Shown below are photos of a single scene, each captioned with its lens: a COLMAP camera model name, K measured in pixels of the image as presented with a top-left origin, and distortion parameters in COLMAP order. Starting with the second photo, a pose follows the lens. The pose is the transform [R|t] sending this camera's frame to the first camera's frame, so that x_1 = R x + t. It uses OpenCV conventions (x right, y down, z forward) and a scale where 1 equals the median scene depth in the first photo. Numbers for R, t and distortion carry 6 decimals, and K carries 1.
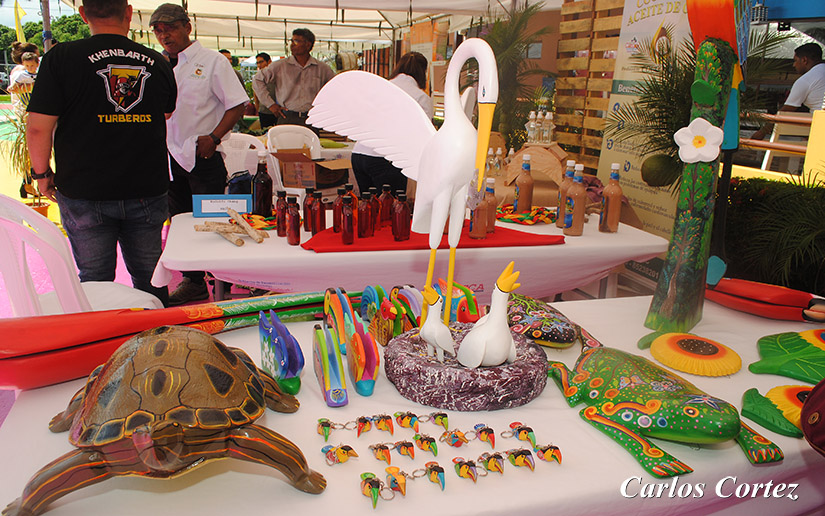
lens RADIAL K [[620.8, 0, 412.5], [0, 620.8, 258.0], [0, 0, 1]] dist [-0.073878, 0.003337]
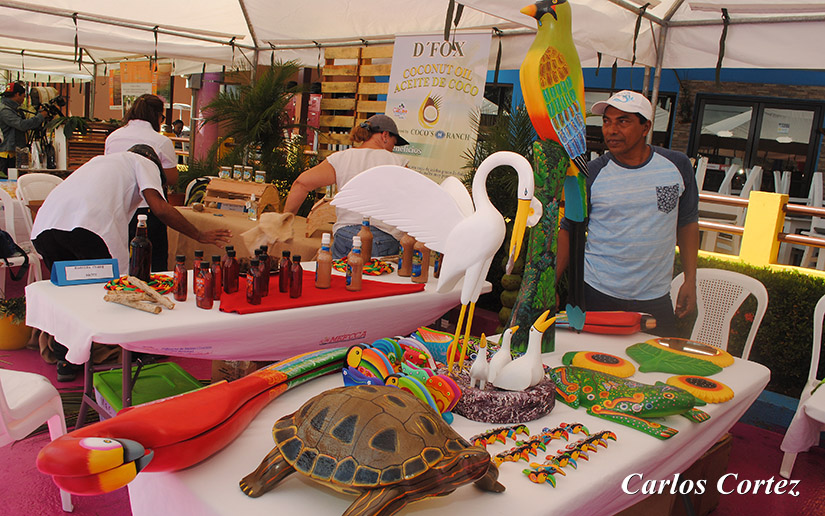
lens RADIAL K [[637.4, 0, 392.8], [0, 637.4, 258.0], [0, 0, 1]] dist [-0.068317, 0.002673]
pose [[0.895597, -0.040688, 0.443001, -0.620553], [0.069801, 0.996327, -0.049603, -0.051503], [-0.439356, 0.075346, 0.895148, -0.121101]]
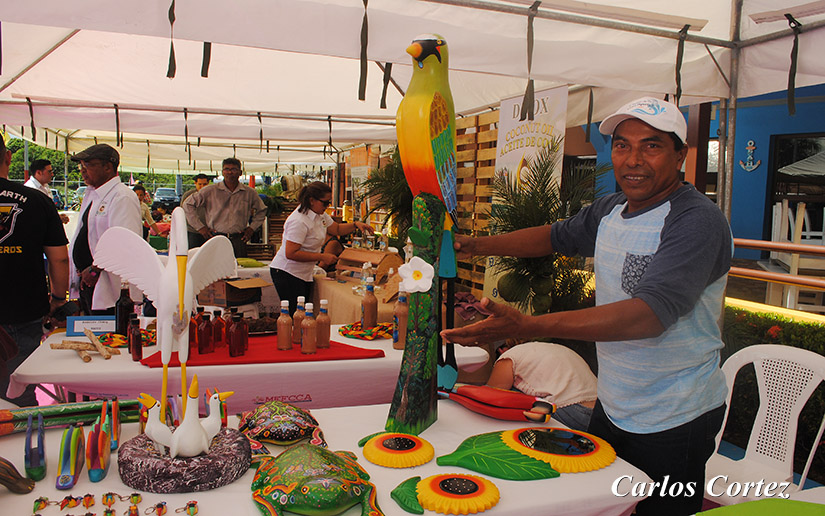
lens RADIAL K [[619.5, 0, 395.5], [0, 619.5, 261.2], [0, 0, 1]] dist [-0.072265, 0.003670]
pose [[0.999598, -0.012374, 0.025507, 0.430654], [0.016613, 0.984726, -0.173316, 0.002002], [-0.022973, 0.173670, 0.984536, -0.256344]]
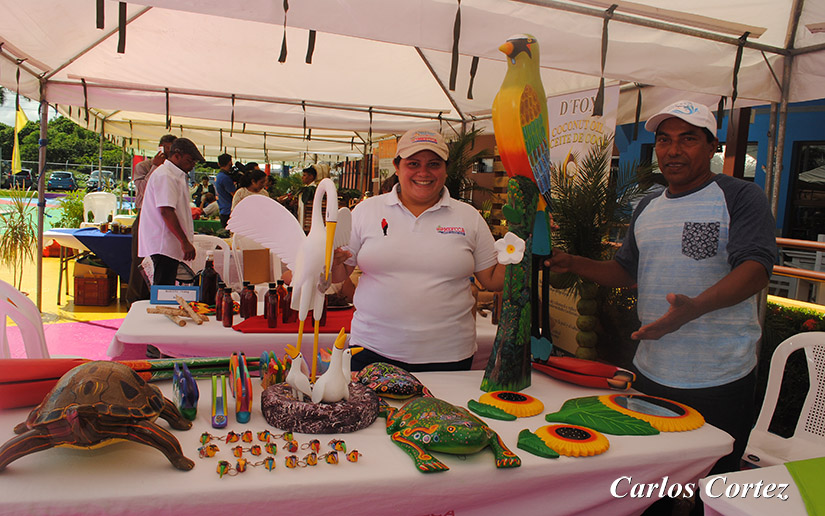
lens RADIAL K [[614.6, 0, 402.5], [0, 614.6, 254.7], [0, 0, 1]] dist [-0.072625, 0.004458]
pose [[0.999558, 0.023248, 0.018531, 0.210142], [-0.019683, 0.984627, -0.173557, 0.066679], [-0.022281, 0.173115, 0.984650, -0.356669]]
